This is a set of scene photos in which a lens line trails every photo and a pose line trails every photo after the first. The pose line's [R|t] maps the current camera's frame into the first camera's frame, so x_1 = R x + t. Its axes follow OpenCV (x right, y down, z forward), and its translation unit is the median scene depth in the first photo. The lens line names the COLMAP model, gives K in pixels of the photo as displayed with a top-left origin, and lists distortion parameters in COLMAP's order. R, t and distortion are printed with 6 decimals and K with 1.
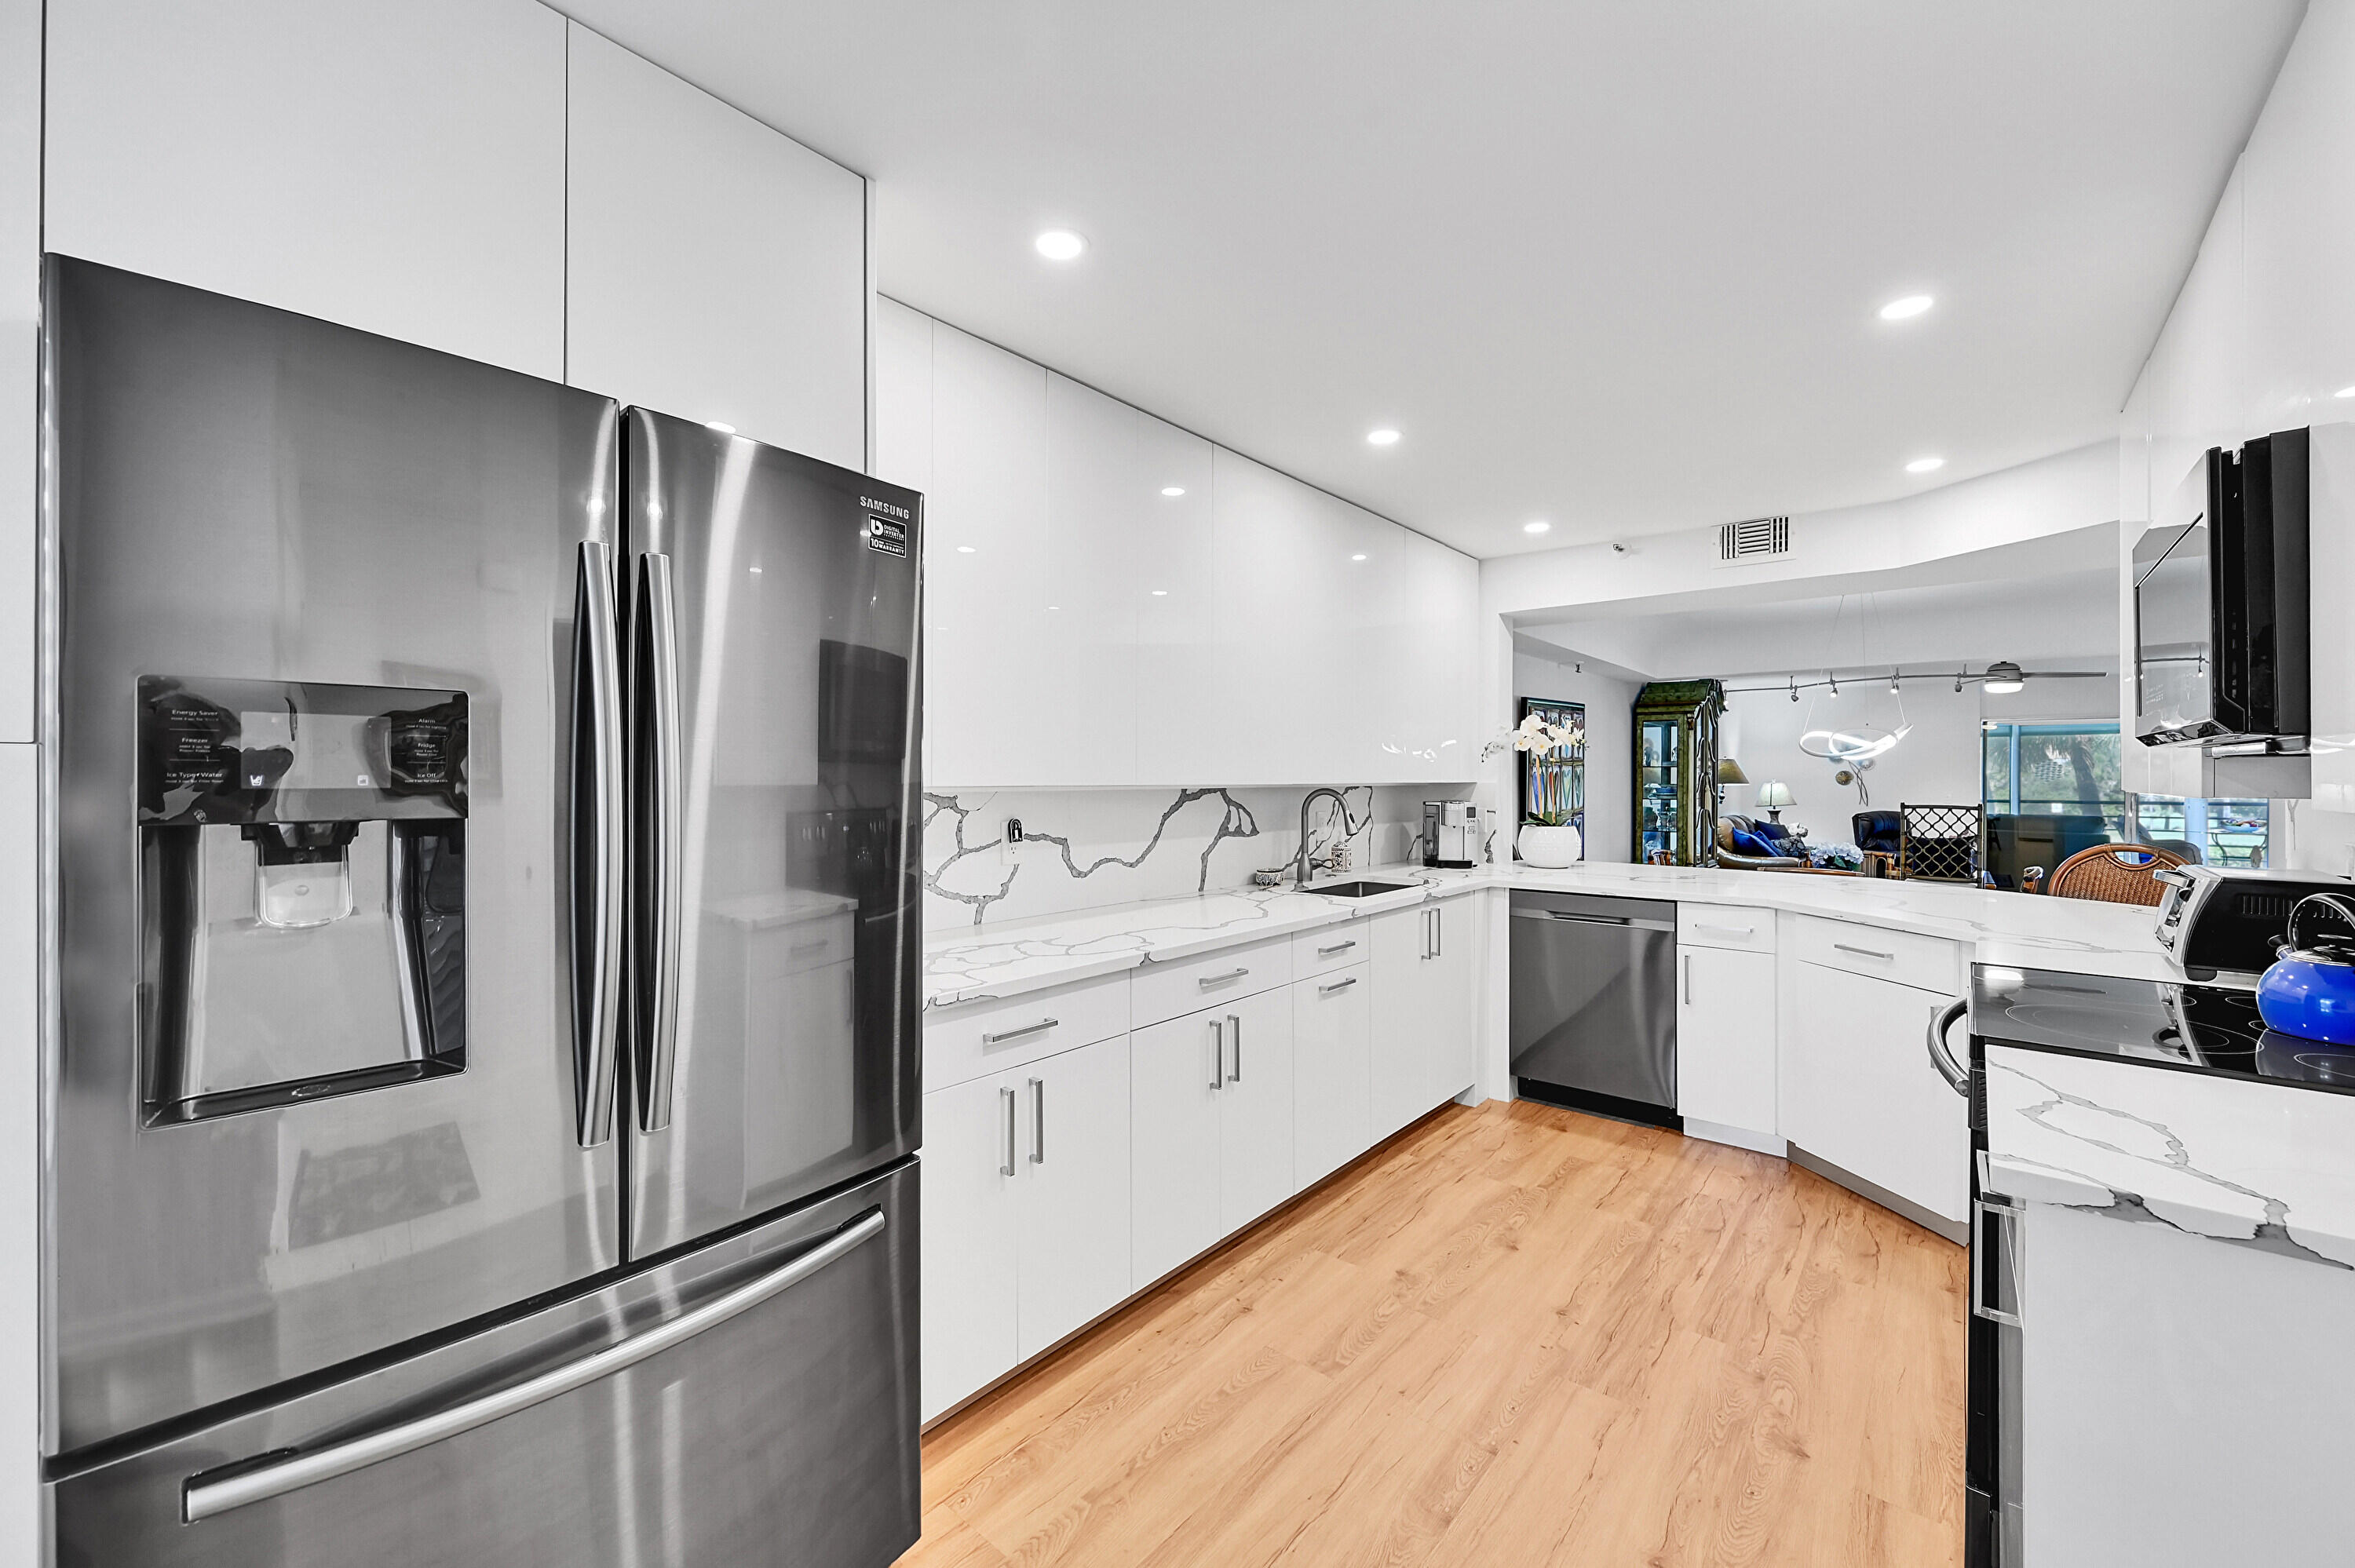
lens RADIAL K [[934.9, 0, 1188.2], [0, 934.9, 778.4], [0, 0, 1]] dist [-0.003899, 0.000122]
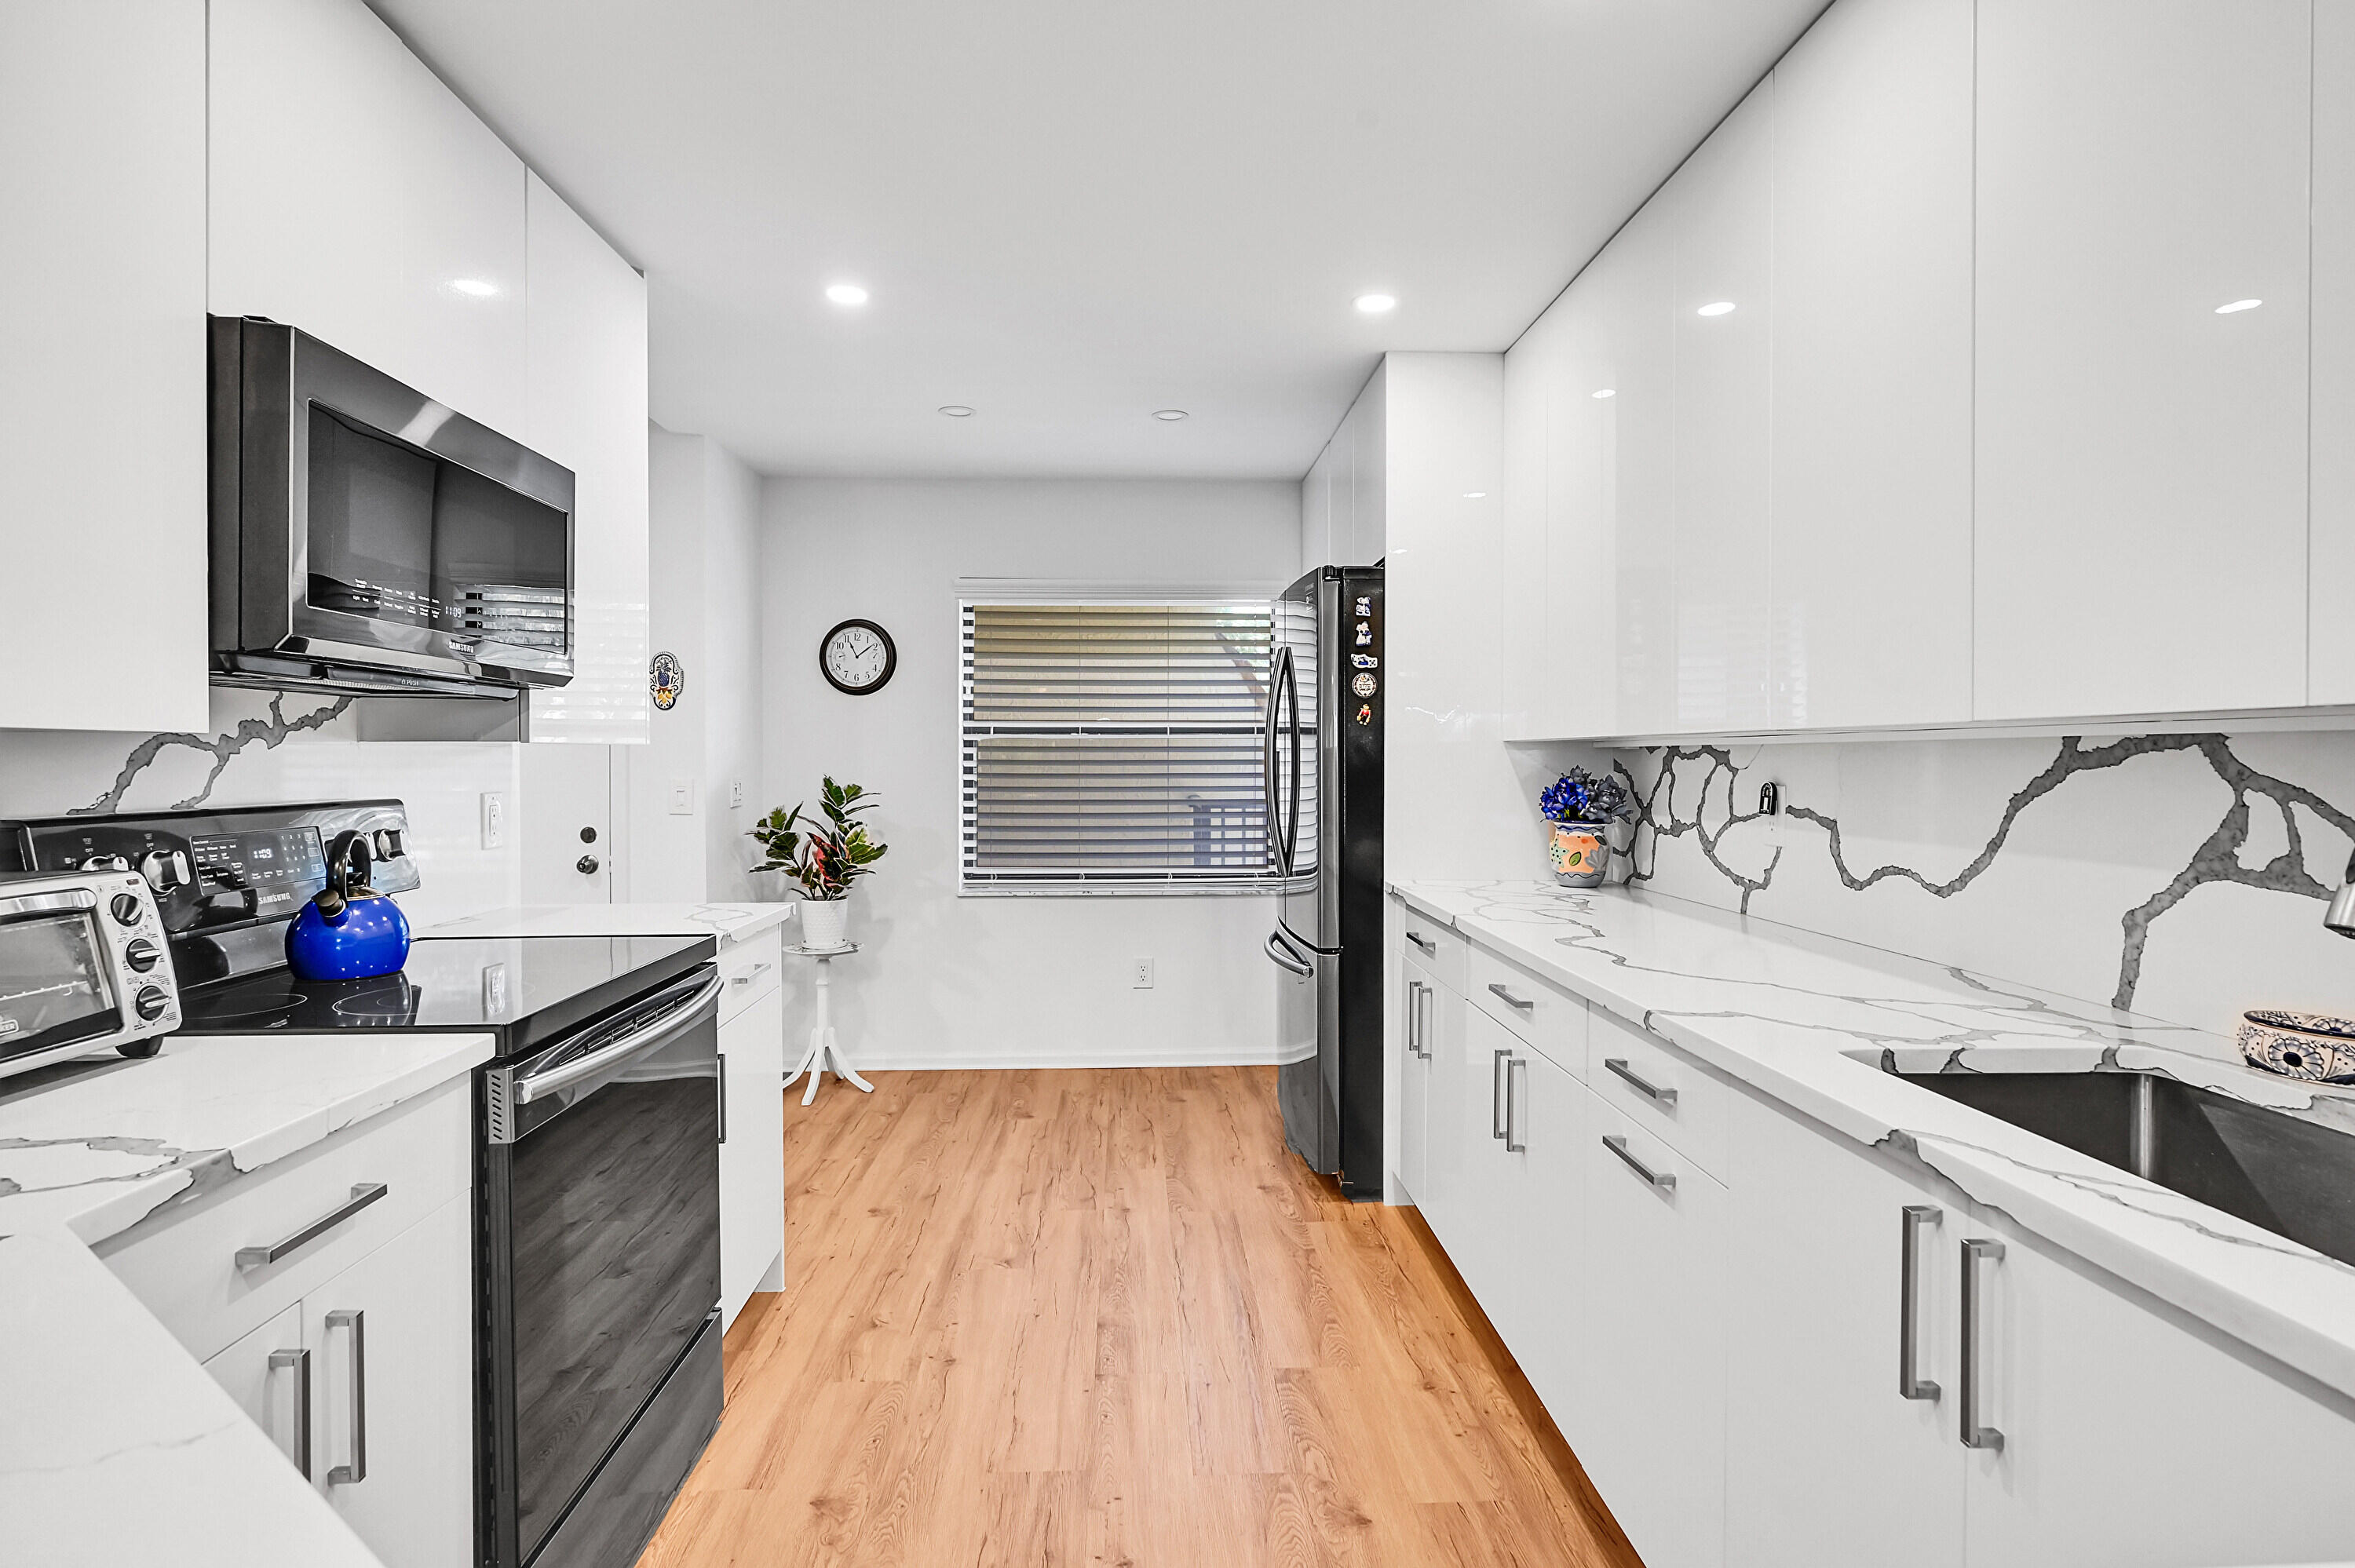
lens RADIAL K [[1179.0, 0, 1157.0], [0, 1179.0, 784.2], [0, 0, 1]] dist [0.003349, -0.000273]
pose [[-0.751905, 0.013478, -0.659134, 0.706213], [-0.002390, 0.999729, 0.023169, 0.022475], [0.659267, 0.018996, -0.751669, 1.255608]]
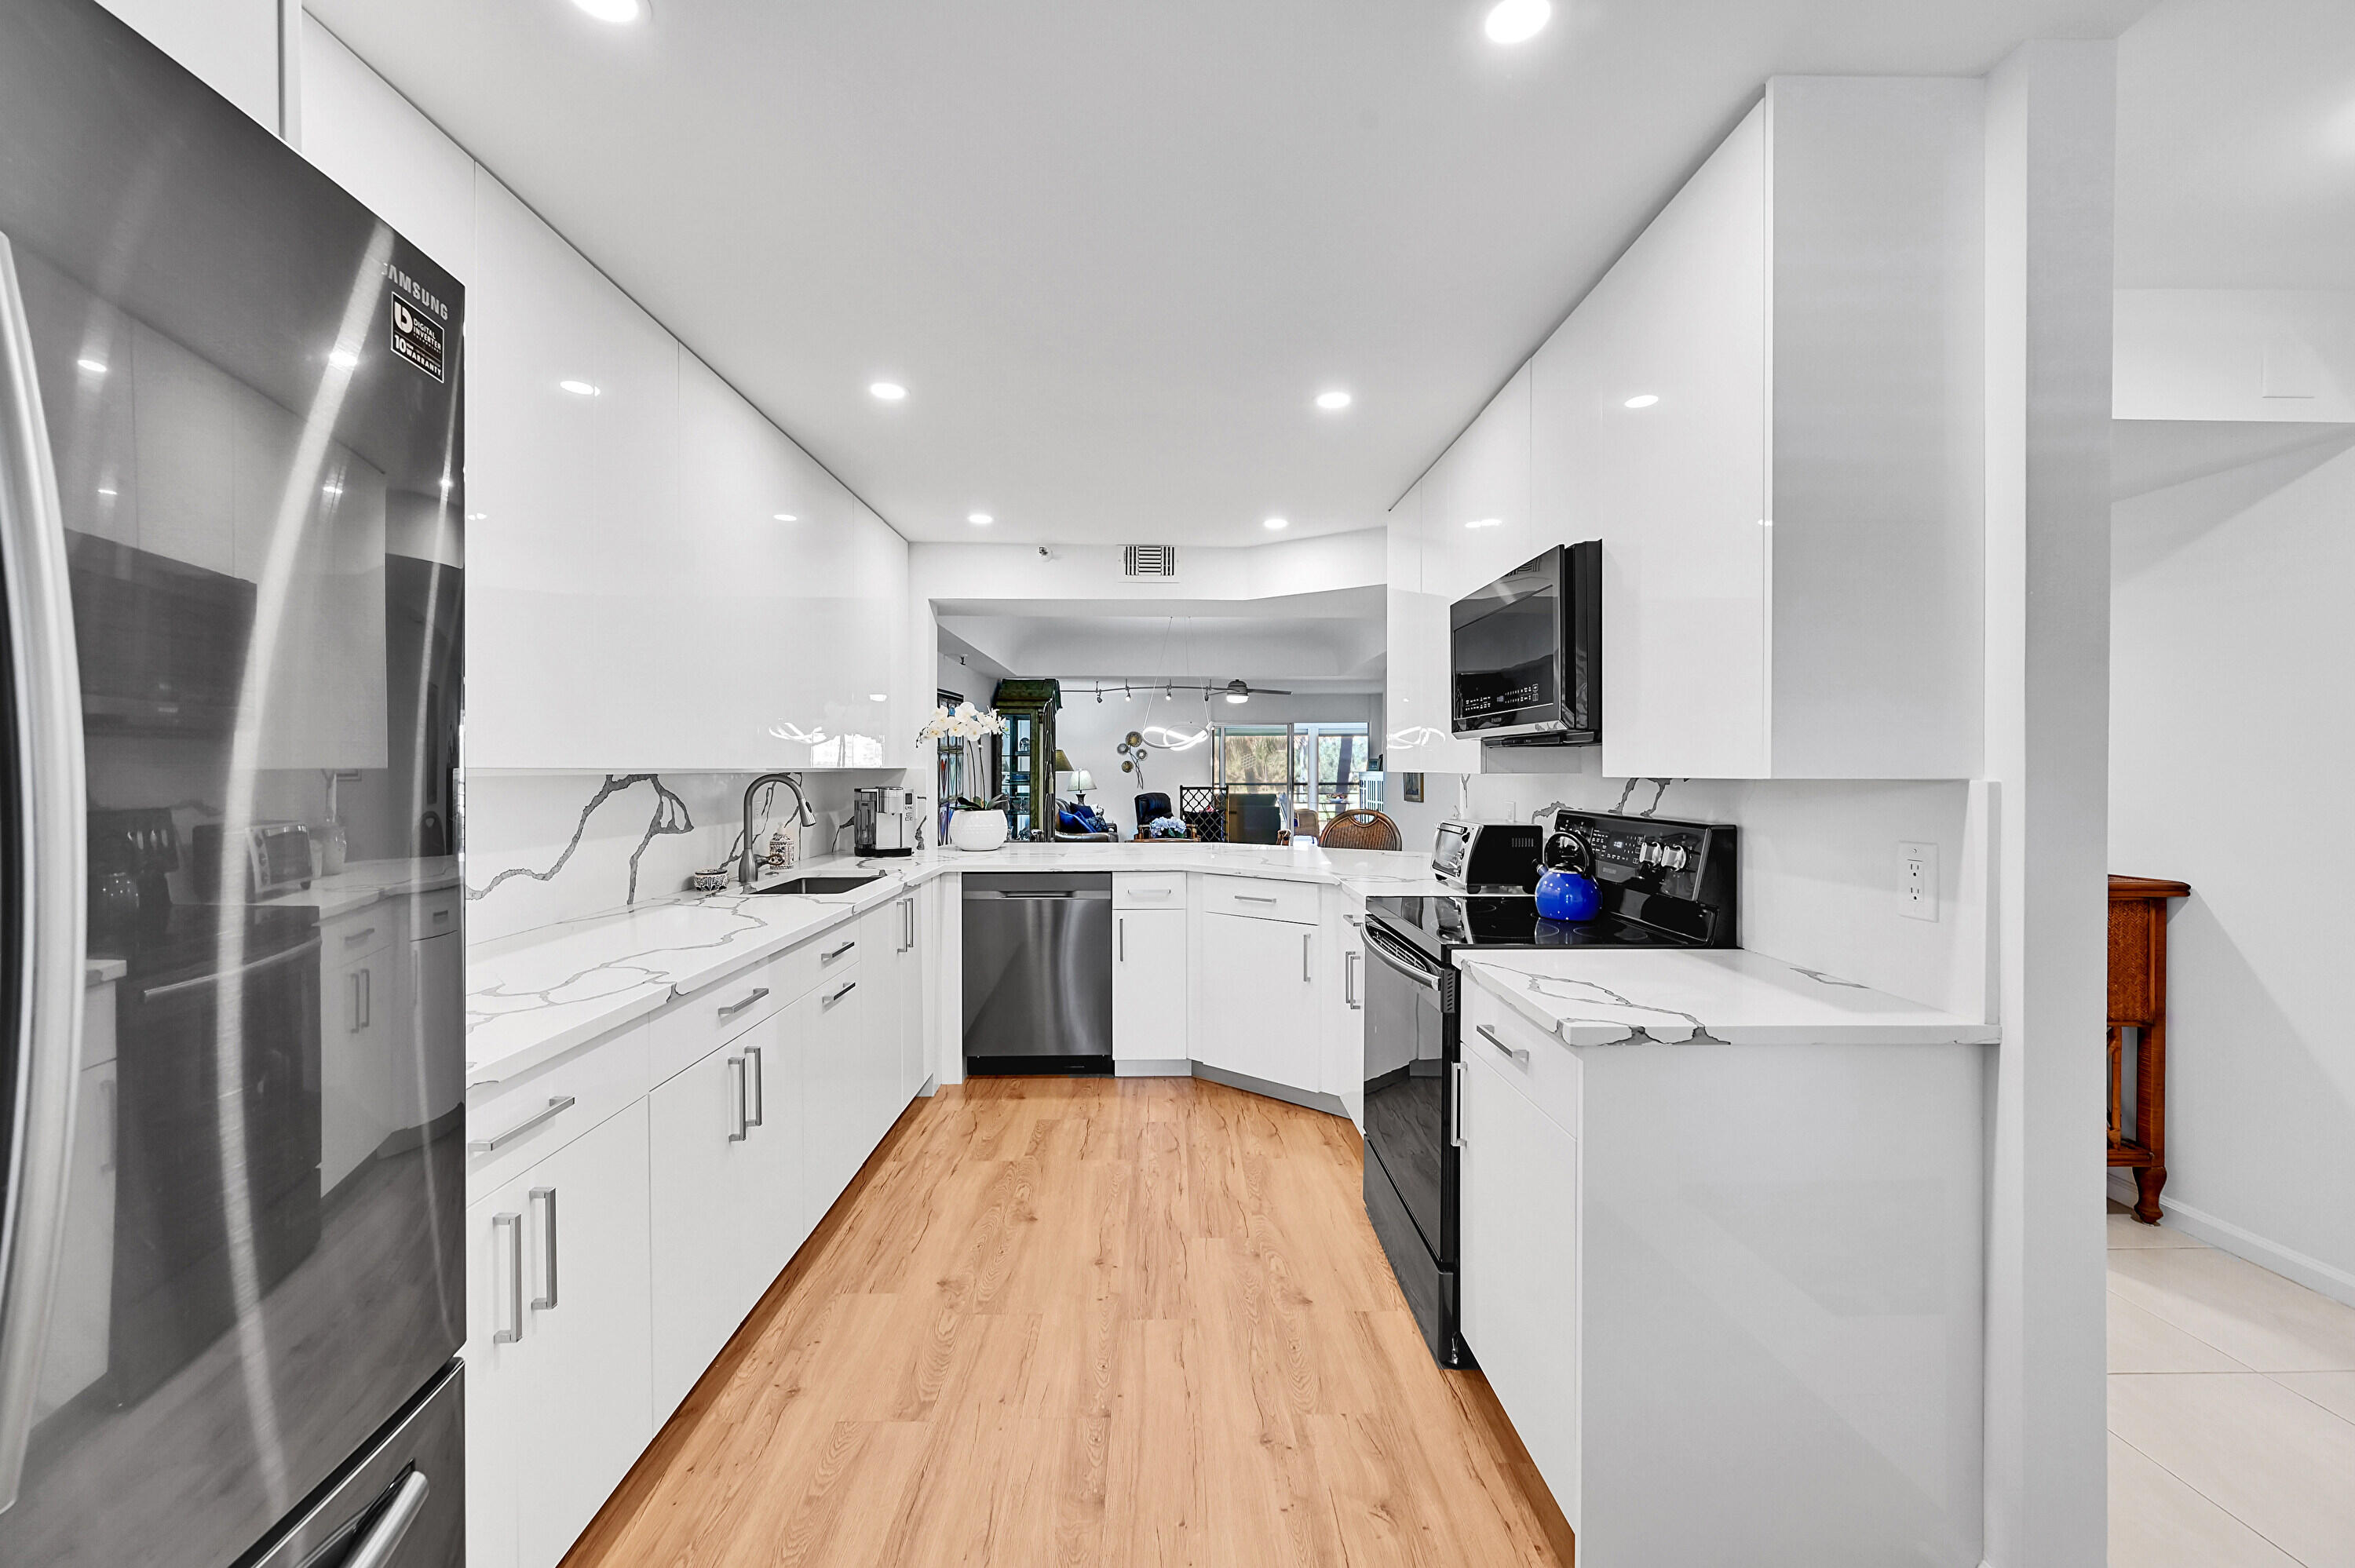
lens RADIAL K [[921.8, 0, 1191.1], [0, 921.8, 774.9], [0, 0, 1]] dist [-0.006281, 0.000018]
pose [[0.747775, -0.006262, 0.663923, -0.168298], [0.001979, 0.999972, 0.007202, 0.007312], [-0.663949, -0.004071, 0.747767, 0.116282]]
